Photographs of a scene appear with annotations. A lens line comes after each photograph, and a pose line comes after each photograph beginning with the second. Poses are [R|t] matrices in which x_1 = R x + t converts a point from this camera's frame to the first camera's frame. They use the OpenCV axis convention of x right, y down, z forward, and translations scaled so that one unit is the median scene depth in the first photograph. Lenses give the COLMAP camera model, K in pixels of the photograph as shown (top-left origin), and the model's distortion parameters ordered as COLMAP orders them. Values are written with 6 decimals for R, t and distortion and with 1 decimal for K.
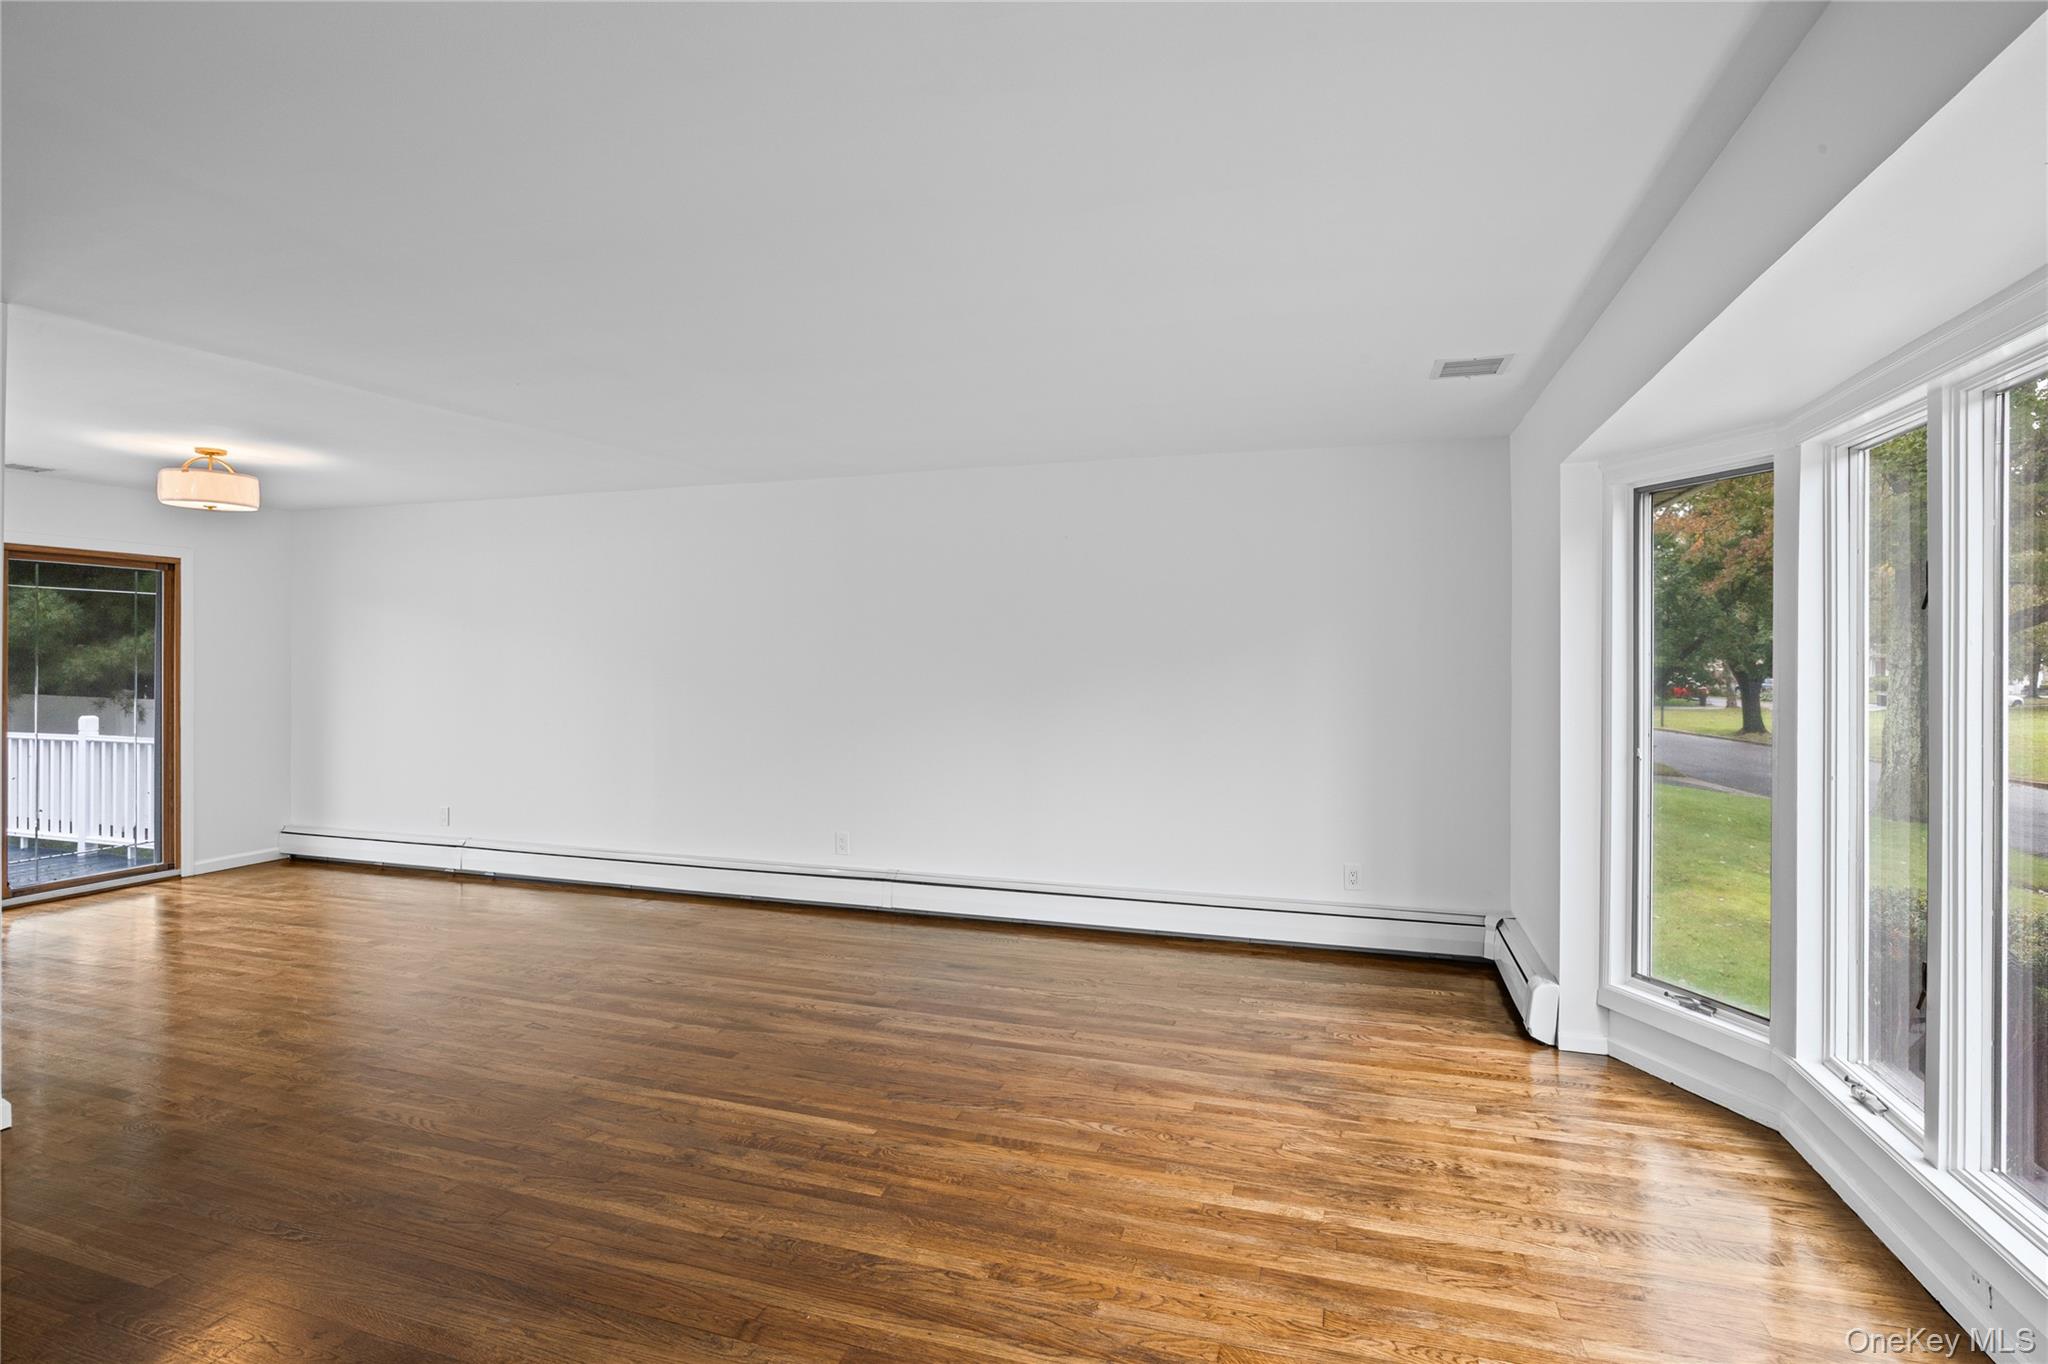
lens RADIAL K [[1018.0, 0, 997.8], [0, 1018.0, 651.2], [0, 0, 1]] dist [0.006310, 0.000903]
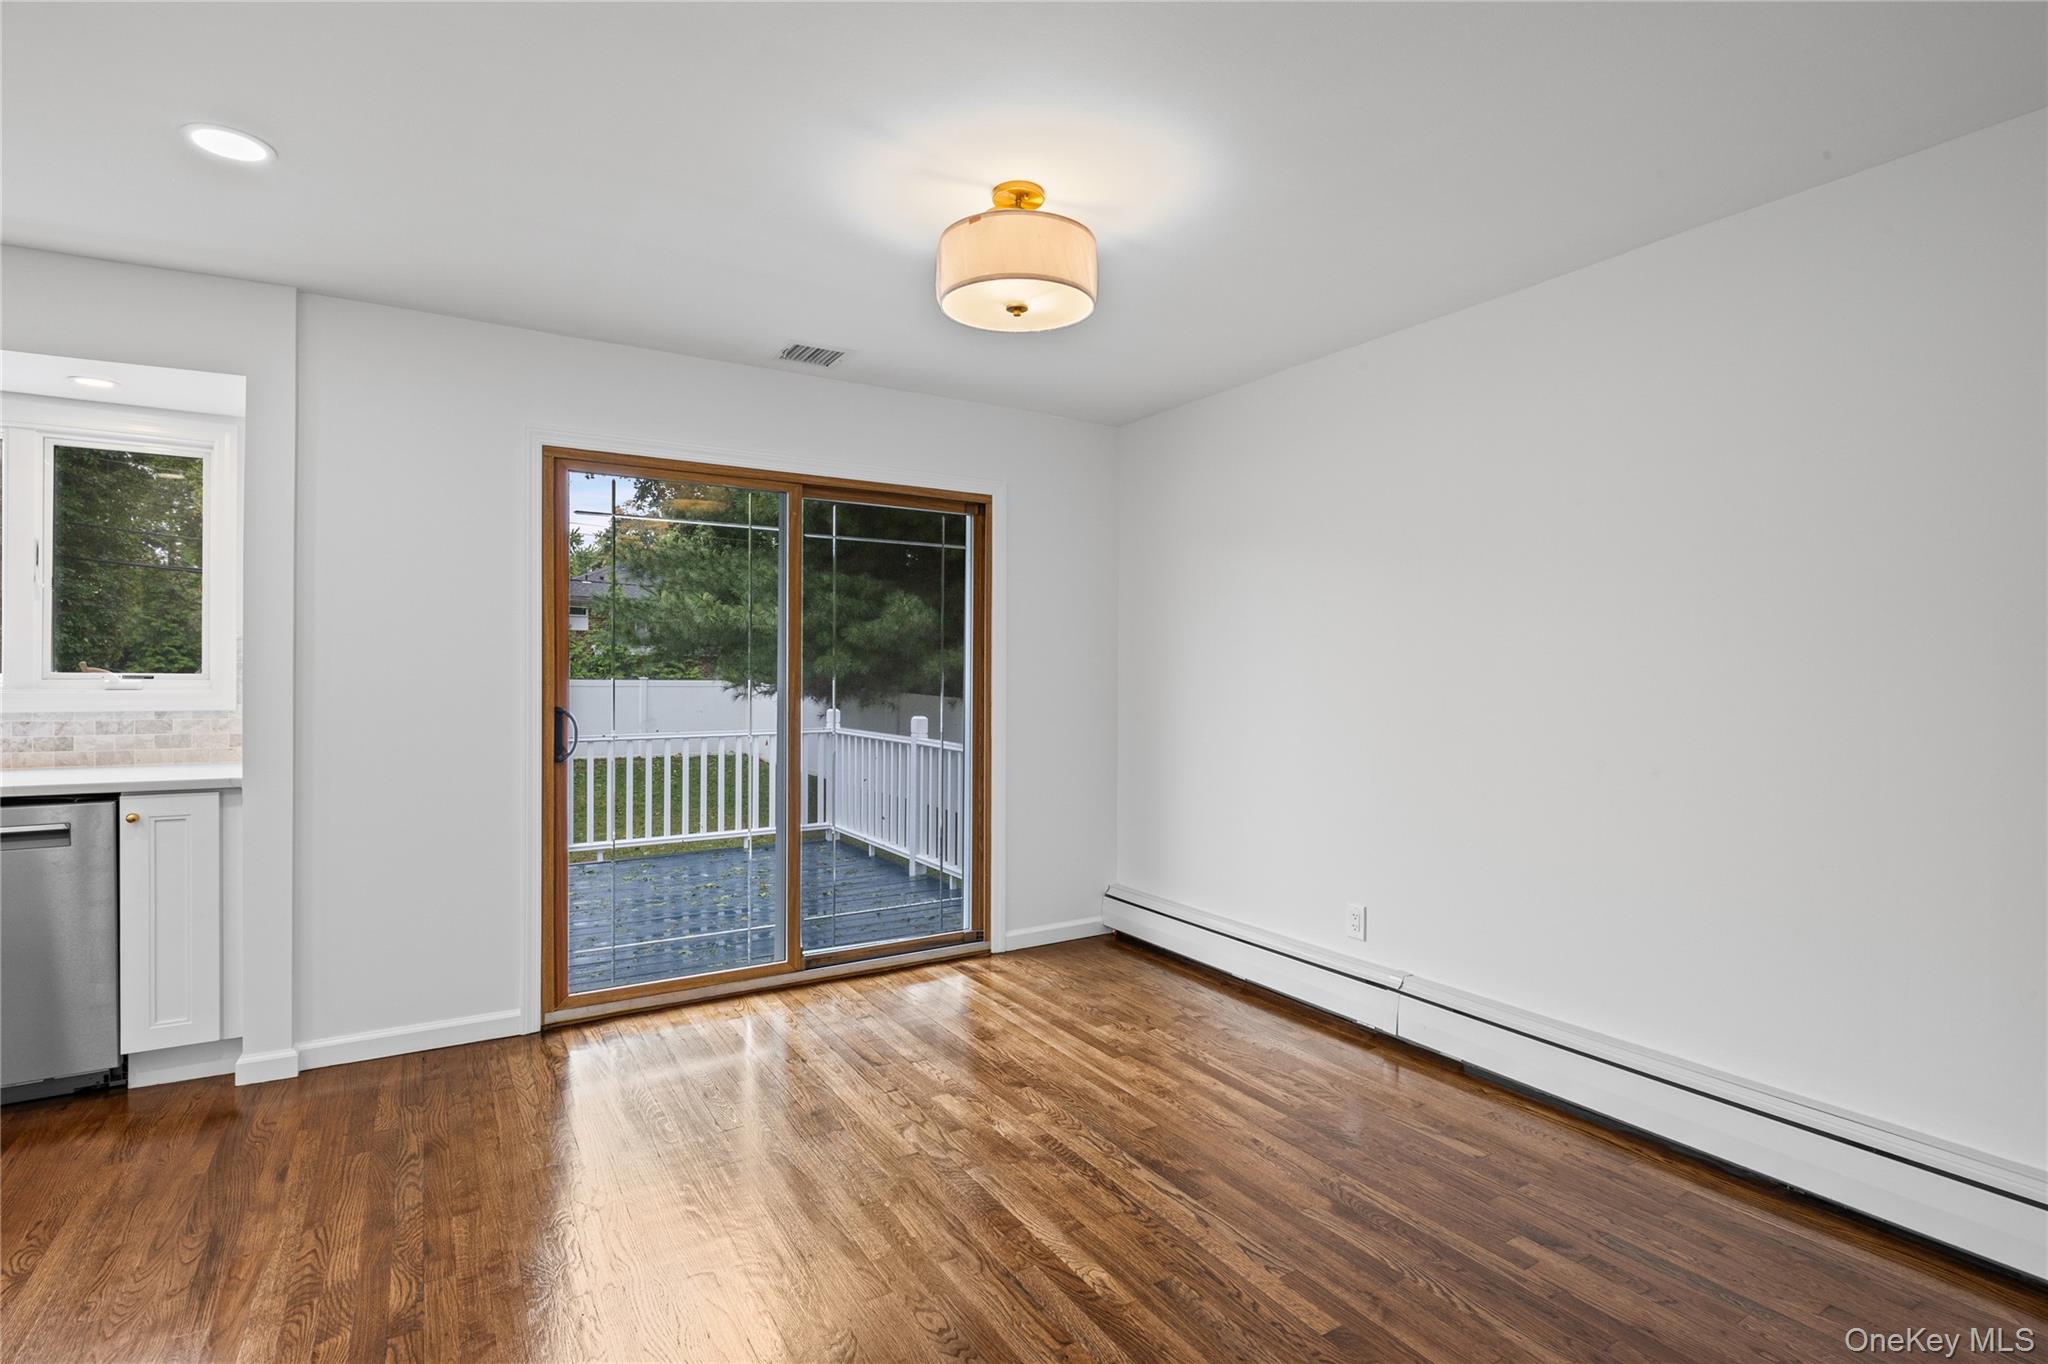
lens RADIAL K [[969.8, 0, 1019.4], [0, 969.8, 676.1], [0, 0, 1]] dist [0.000713, 0.000022]
pose [[0.780882, 0.007826, -0.624629, -0.335135], [-0.003245, 0.999959, 0.008472, 0.023611], [0.624670, -0.004589, 0.780876, 0.447606]]
